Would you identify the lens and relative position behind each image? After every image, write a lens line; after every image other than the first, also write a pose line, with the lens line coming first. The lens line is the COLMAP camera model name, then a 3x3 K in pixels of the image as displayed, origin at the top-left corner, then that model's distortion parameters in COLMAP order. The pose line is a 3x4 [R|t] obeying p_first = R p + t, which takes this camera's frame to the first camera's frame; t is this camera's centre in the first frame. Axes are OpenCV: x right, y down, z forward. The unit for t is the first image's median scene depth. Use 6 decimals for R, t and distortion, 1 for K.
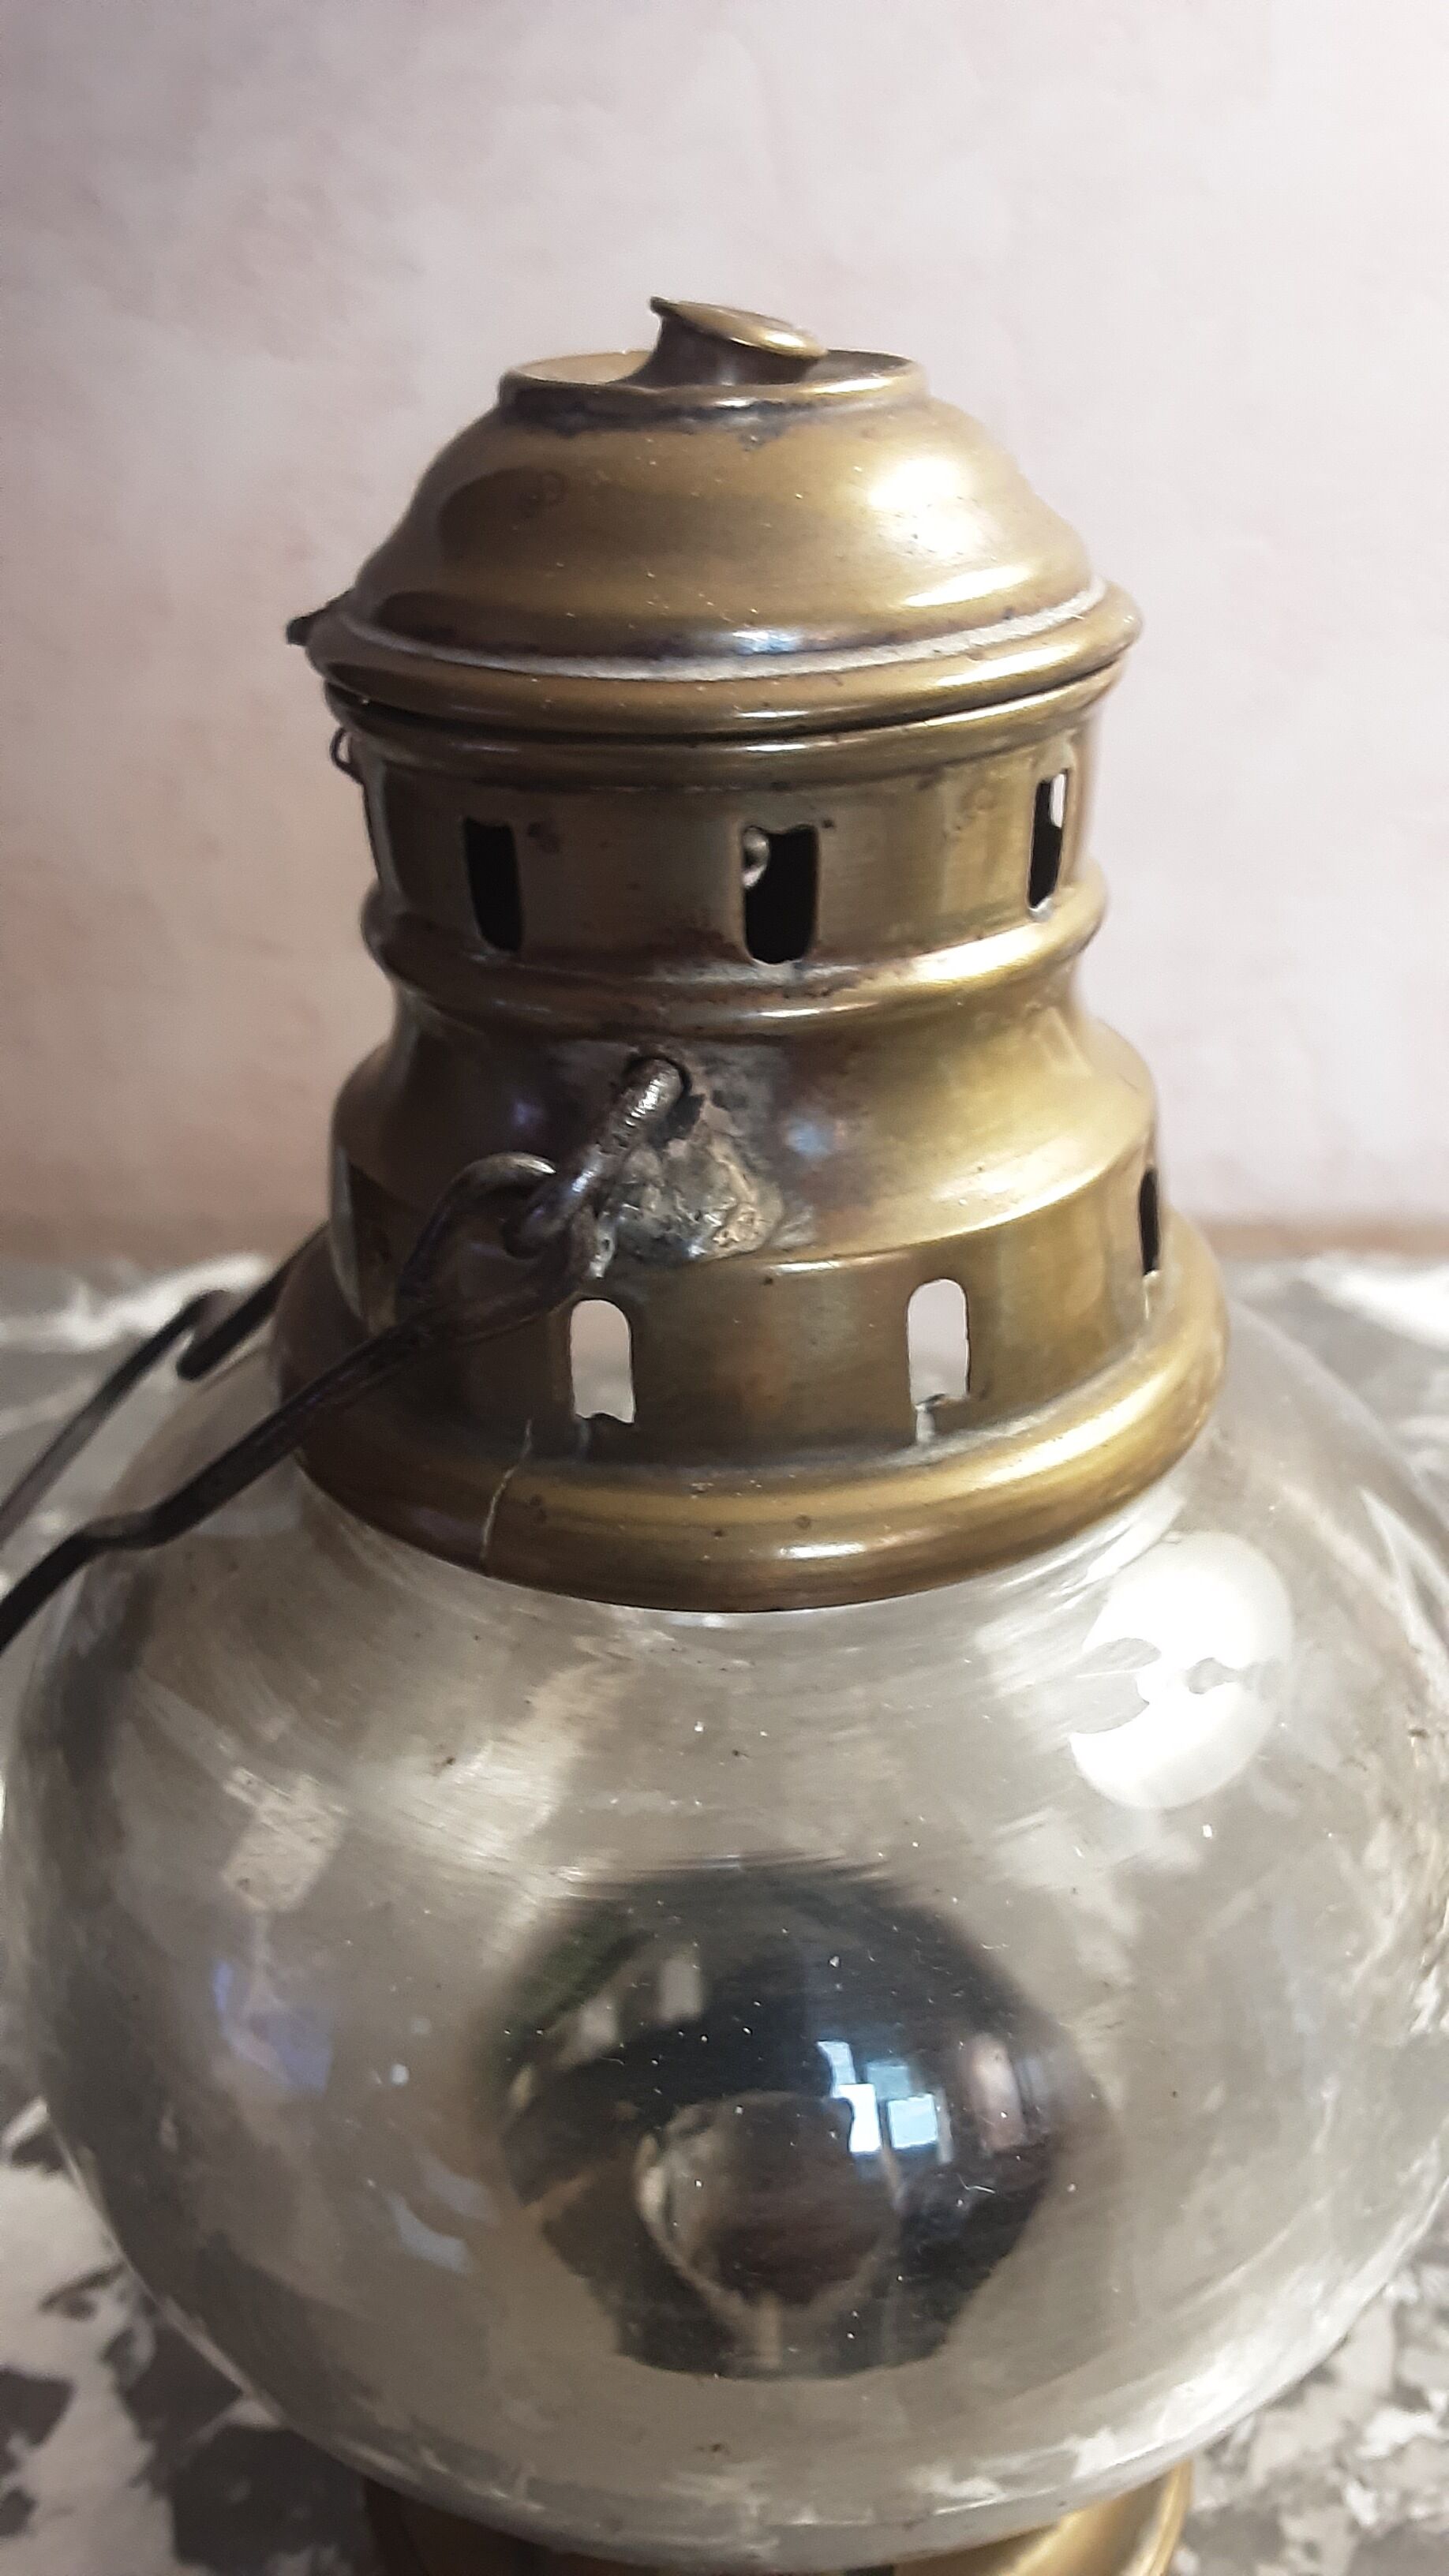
lens RADIAL K [[2002.3, 0, 757.9], [0, 2002.3, 1253.2], [0, 0, 1]] dist [0.092089, -0.151879]
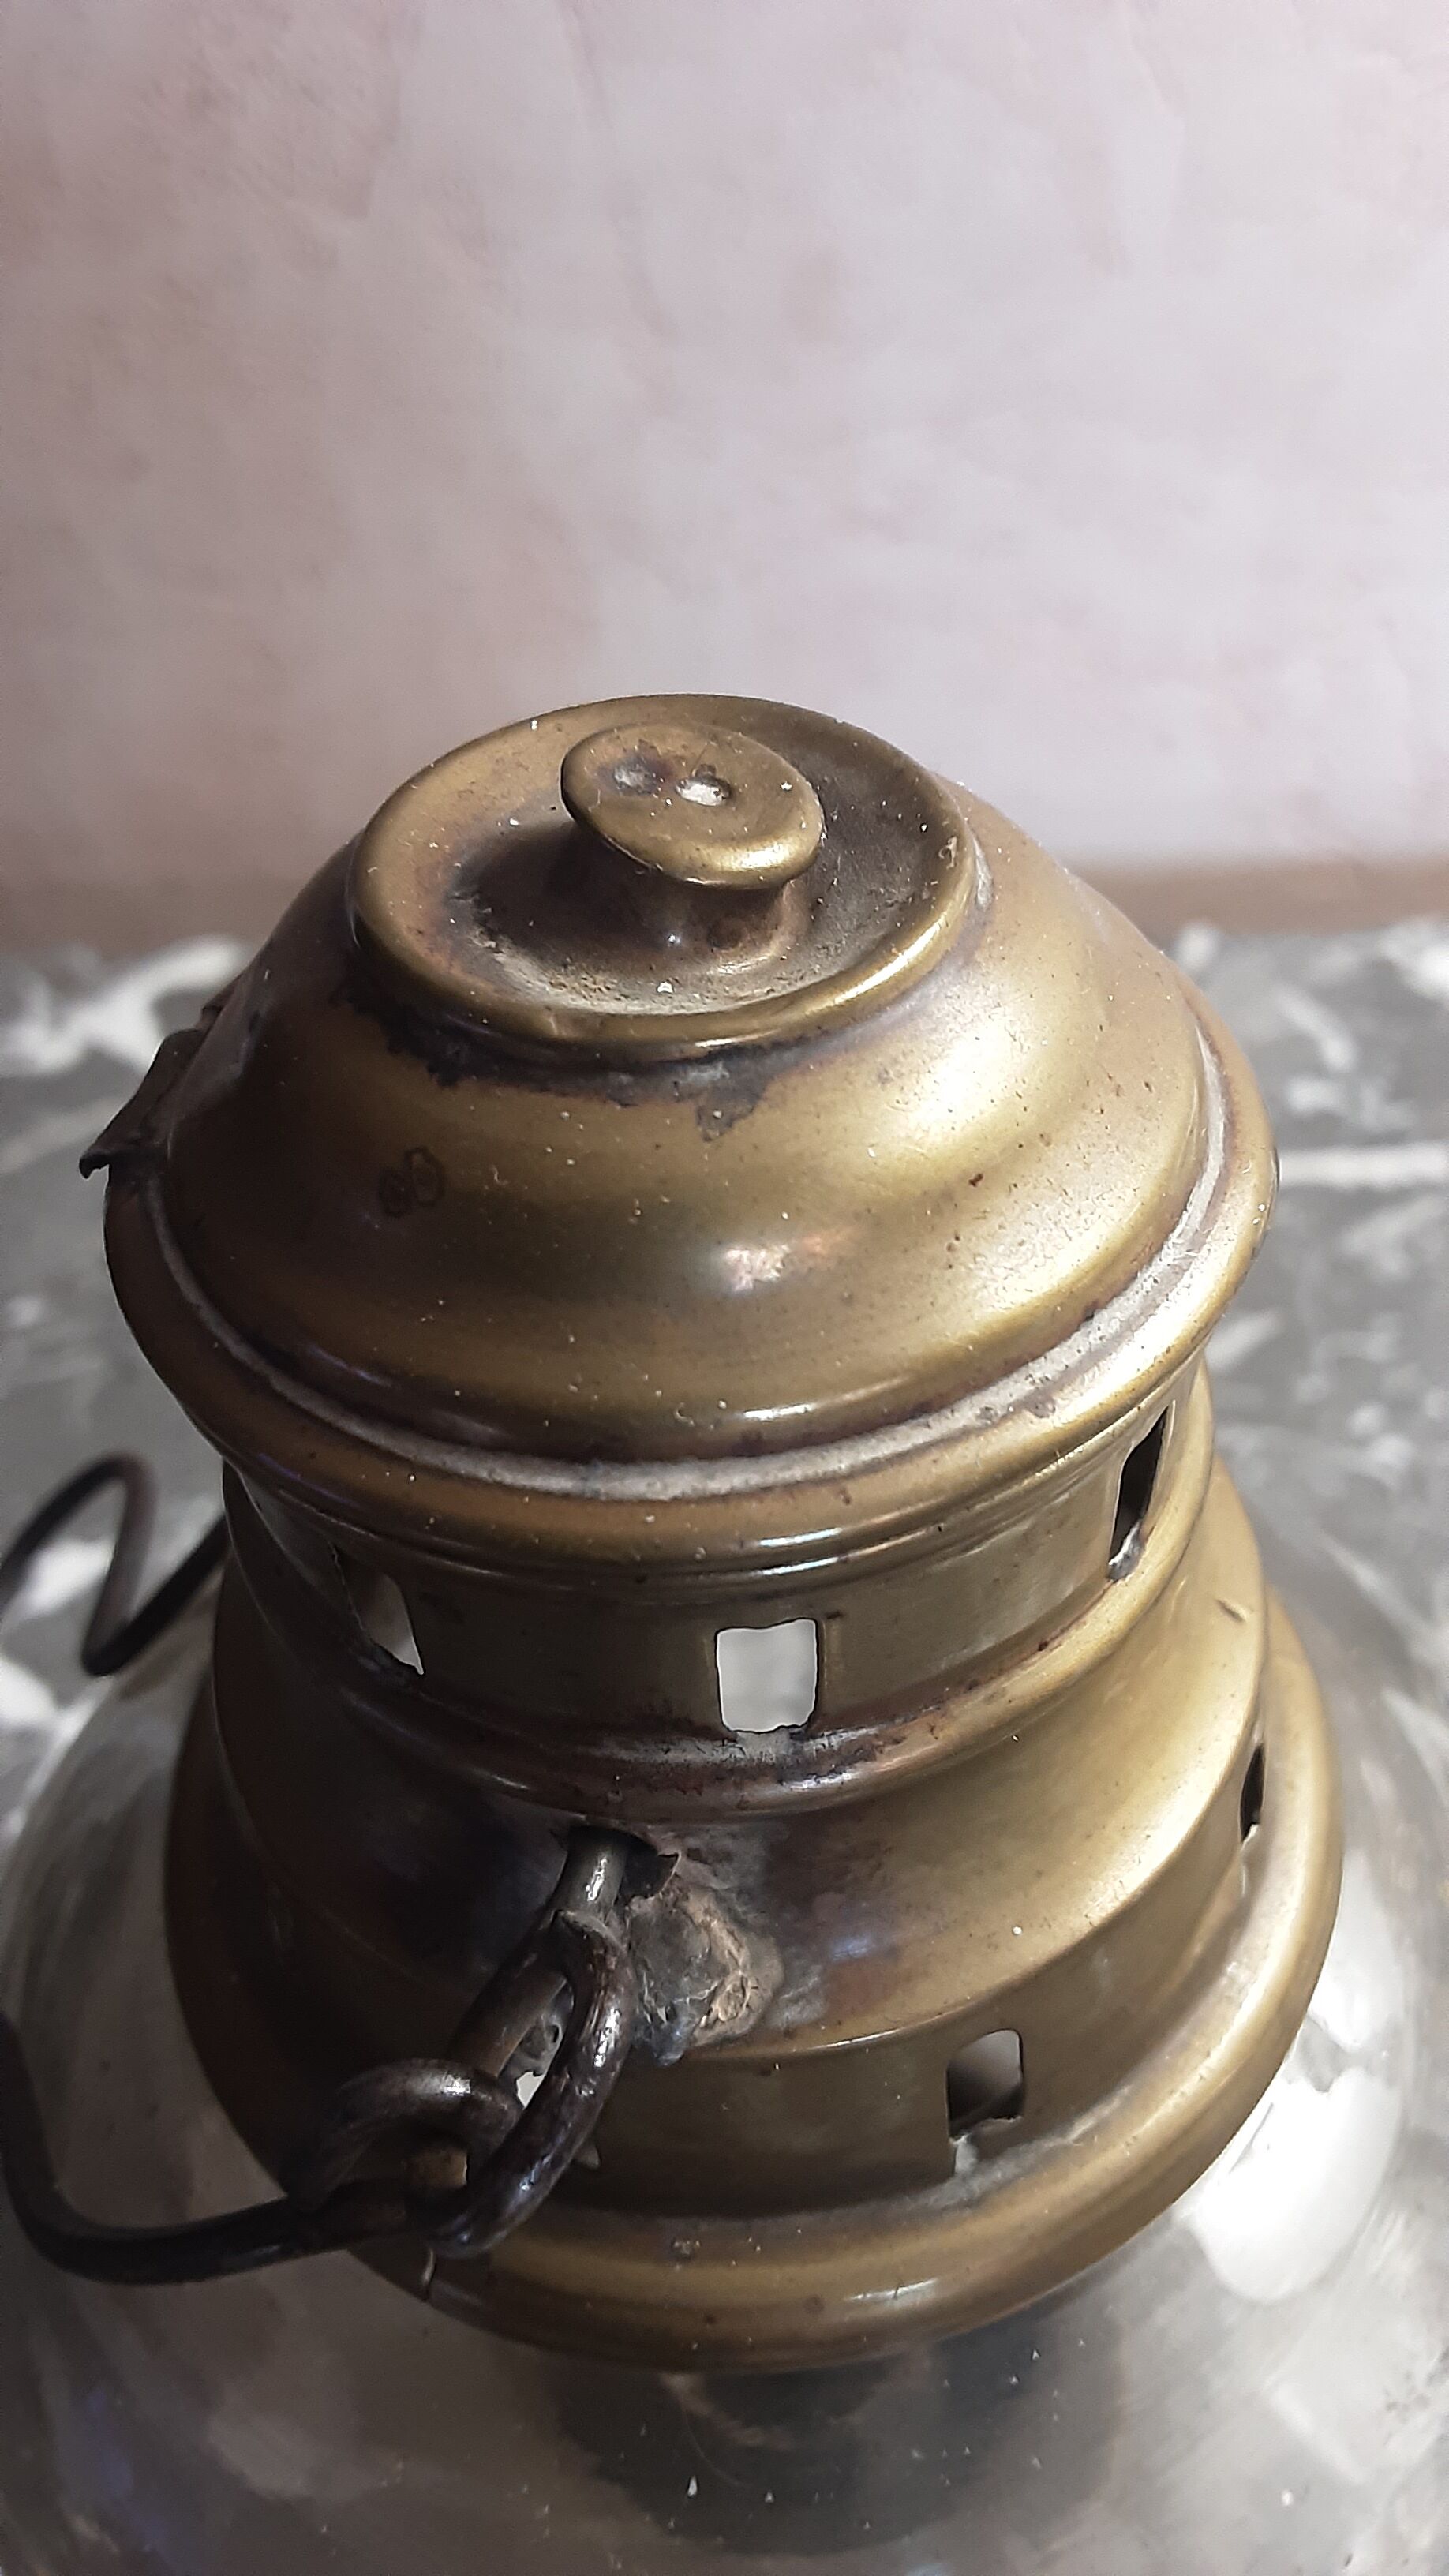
lens RADIAL K [[2002.3, 0, 770.0], [0, 2002.3, 996.0], [0, 0, 1]] dist [0.092089, -0.151879]
pose [[0.999788, -0.015114, -0.014008, 0.024354], [0.018092, 0.969218, 0.245540, -0.576589], [0.009866, -0.245741, 0.969285, 0.339586]]
